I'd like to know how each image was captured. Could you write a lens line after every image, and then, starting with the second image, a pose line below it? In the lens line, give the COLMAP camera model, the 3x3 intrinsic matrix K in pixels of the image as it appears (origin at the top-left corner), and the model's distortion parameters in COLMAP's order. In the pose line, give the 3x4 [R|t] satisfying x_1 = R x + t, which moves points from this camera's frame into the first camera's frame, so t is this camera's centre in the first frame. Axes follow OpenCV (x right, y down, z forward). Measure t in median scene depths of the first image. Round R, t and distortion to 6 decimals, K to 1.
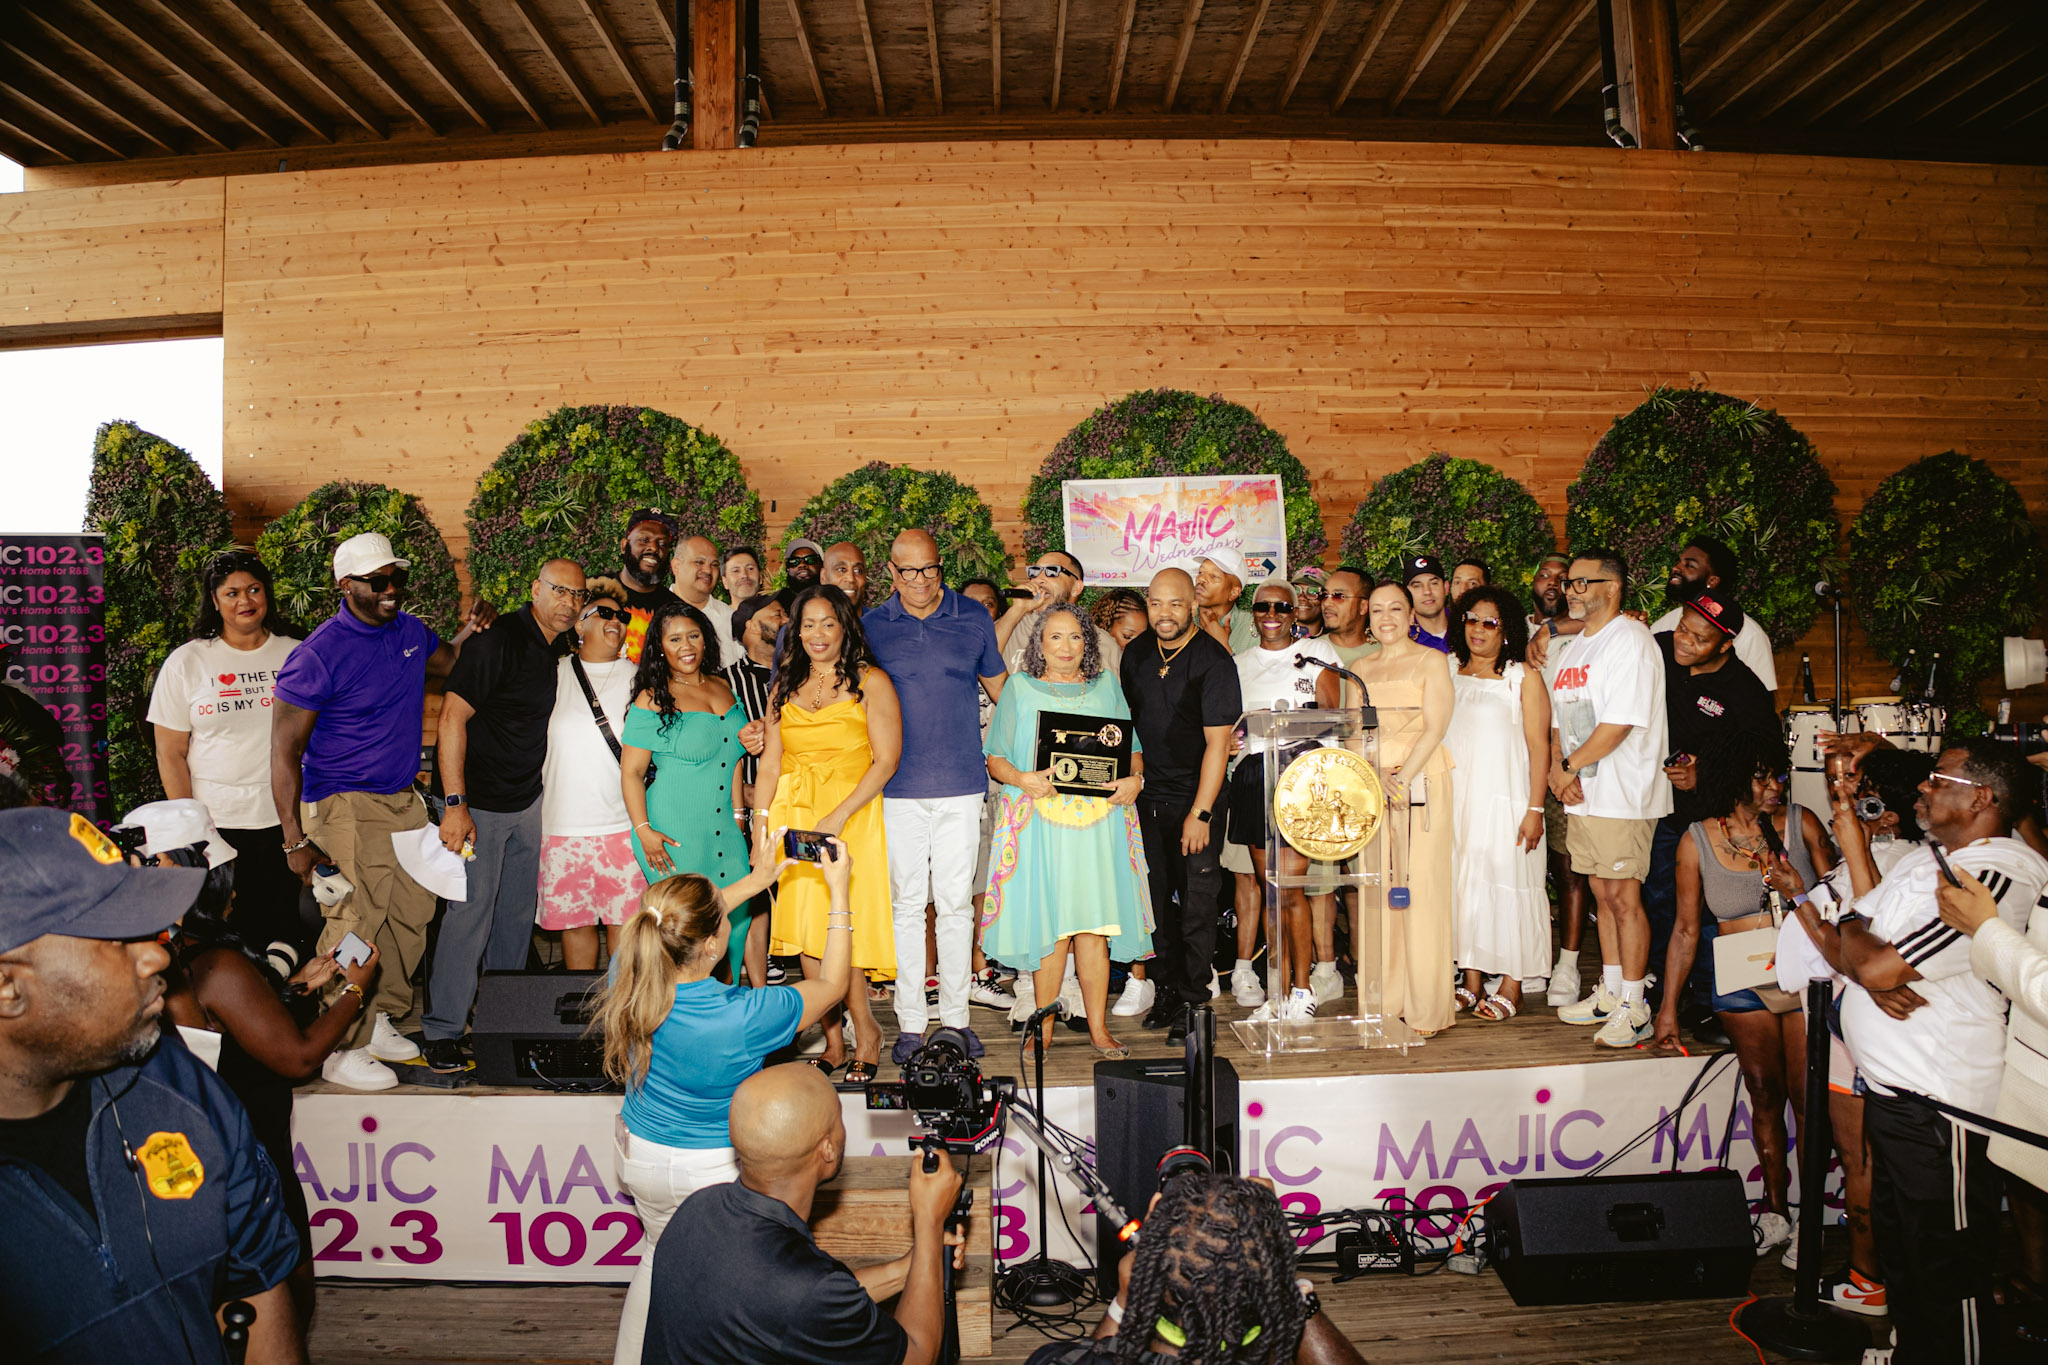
lens RADIAL K [[1405.0, 0, 1026.3], [0, 1405.0, 697.8], [0, 0, 1]] dist [-0.160697, 0.061809]
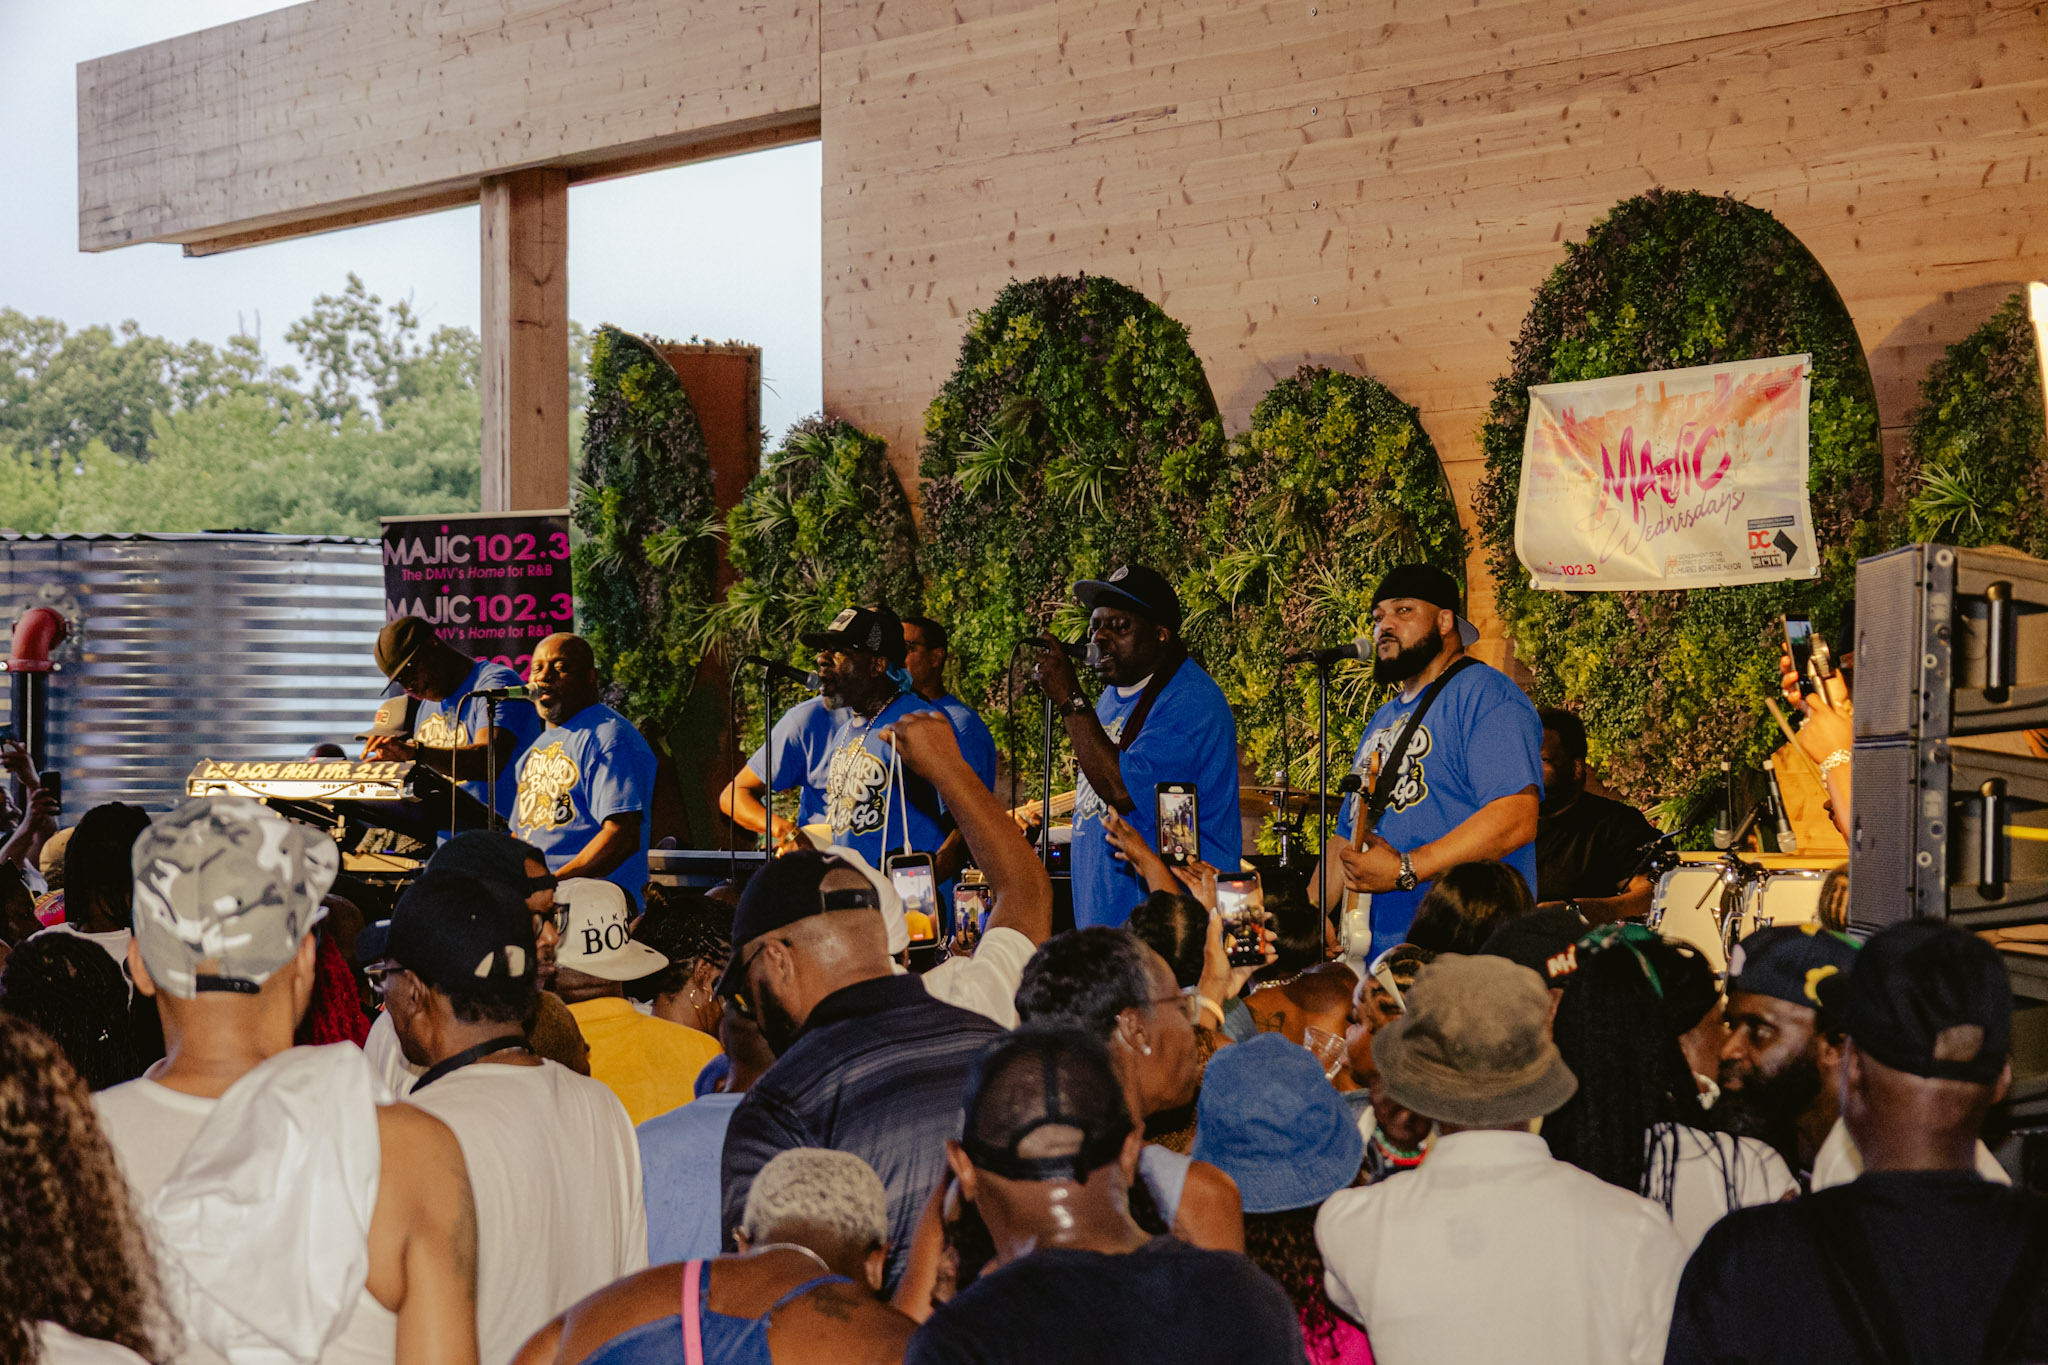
lens RADIAL K [[5849.1, 0, 1024.0], [0, 5849.1, 682.5], [0, 0, 1]] dist [-0.158894, 0.998278]
pose [[0.520273, 0.007844, -0.853964, 1.763468], [-0.014436, 0.999896, 0.000390, -0.043813], [0.853878, 0.012125, 0.520332, -0.278367]]
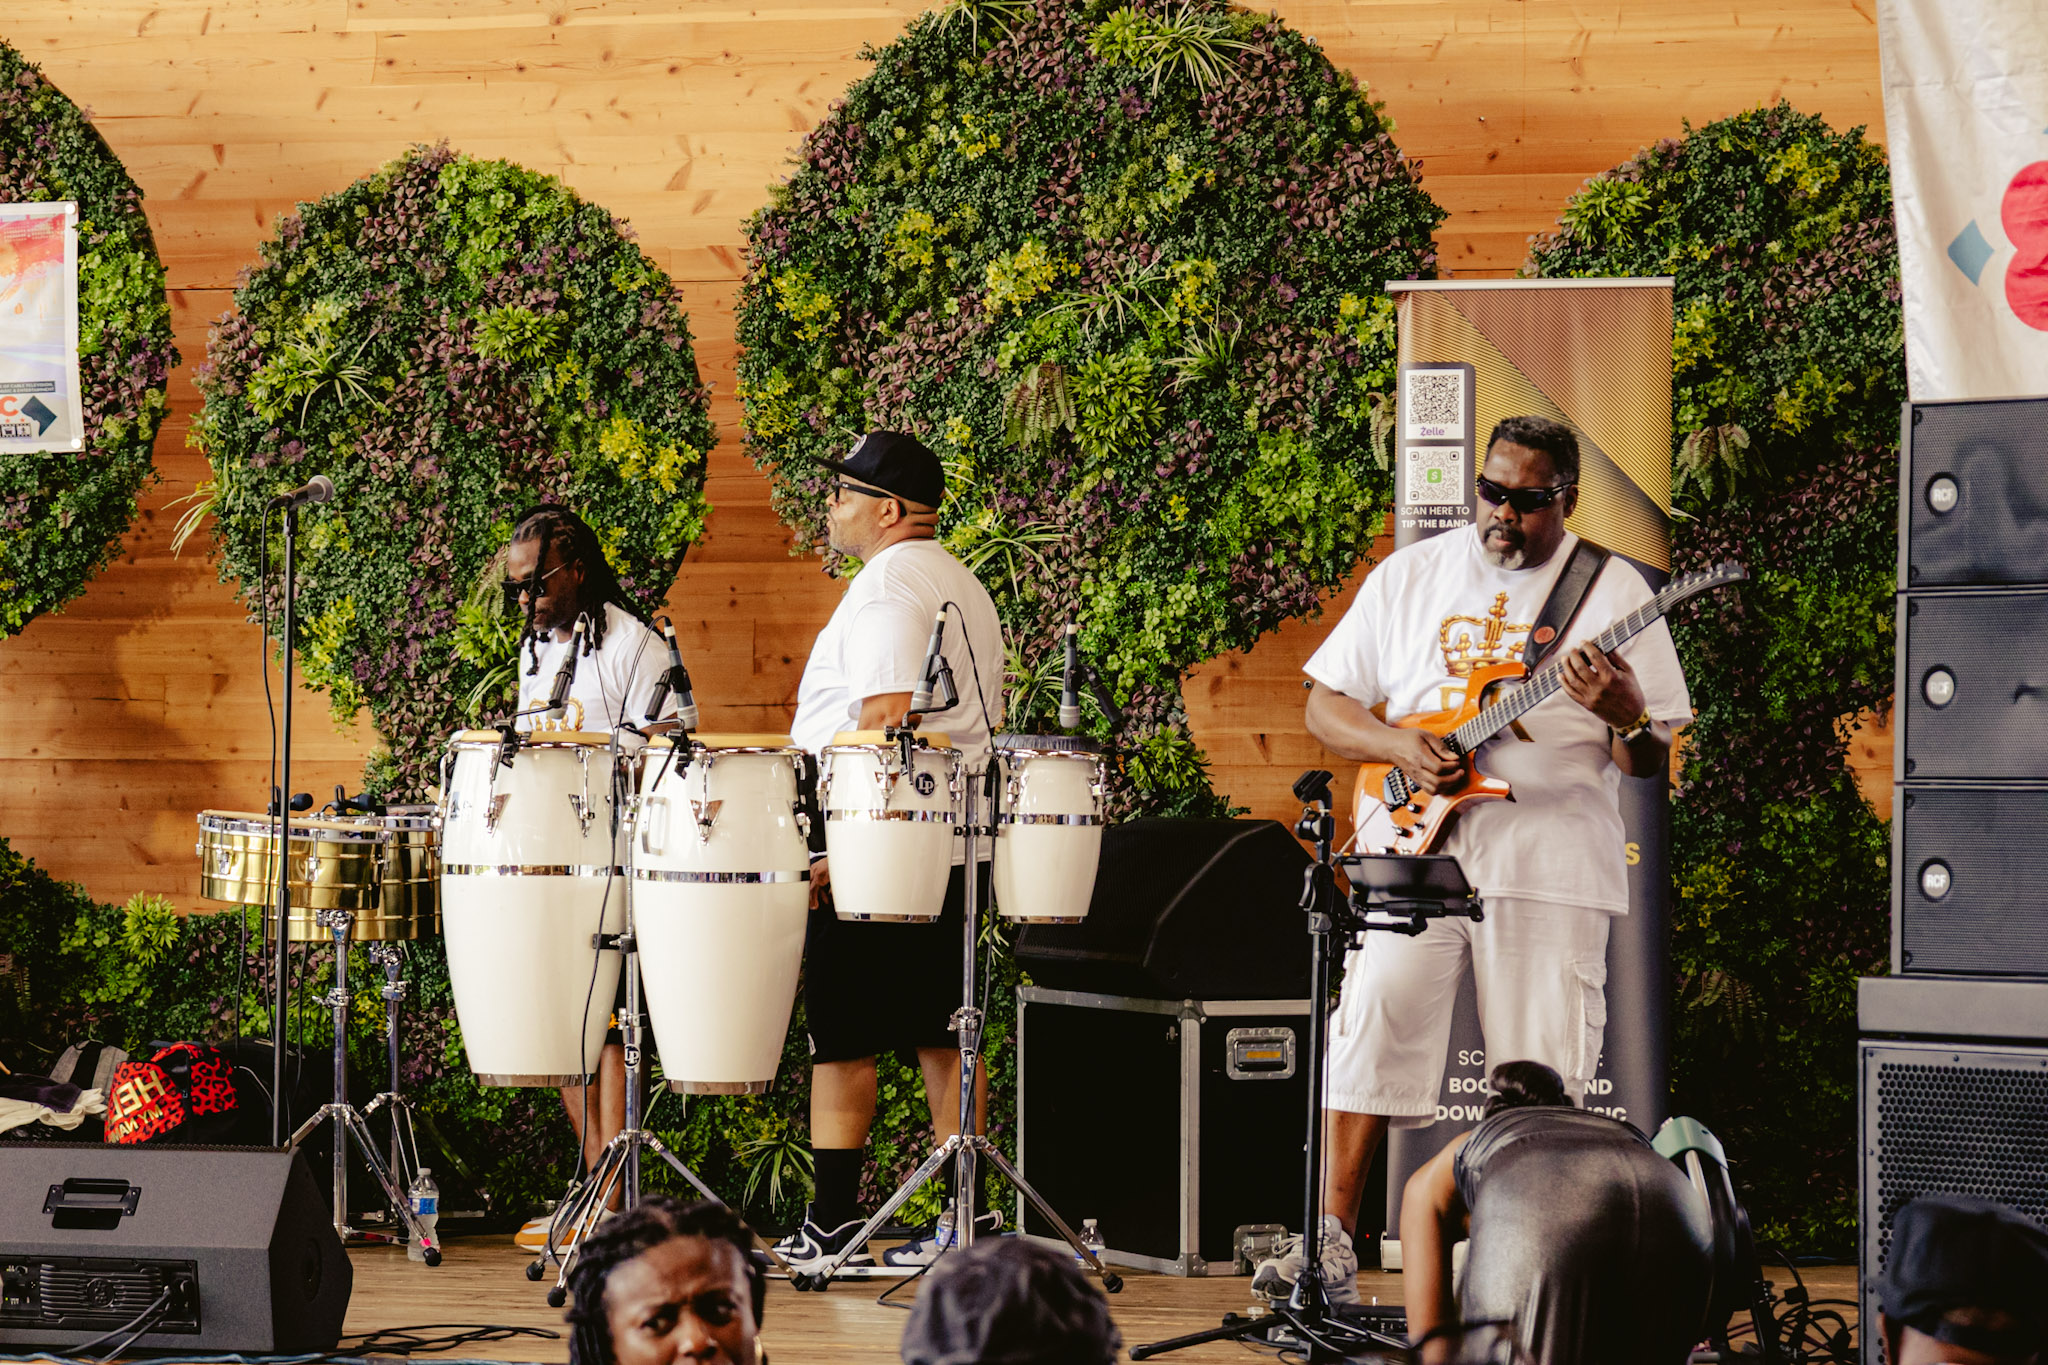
lens RADIAL K [[5849.1, 0, 1024.0], [0, 5849.1, 682.5], [0, 0, 1]] dist [-0.158894, 0.998278]
pose [[0.966118, 0.023484, -0.257029, 0.938099], [-0.028191, 0.999495, -0.014641, 0.007167], [0.256555, 0.021391, 0.966293, -0.674053]]
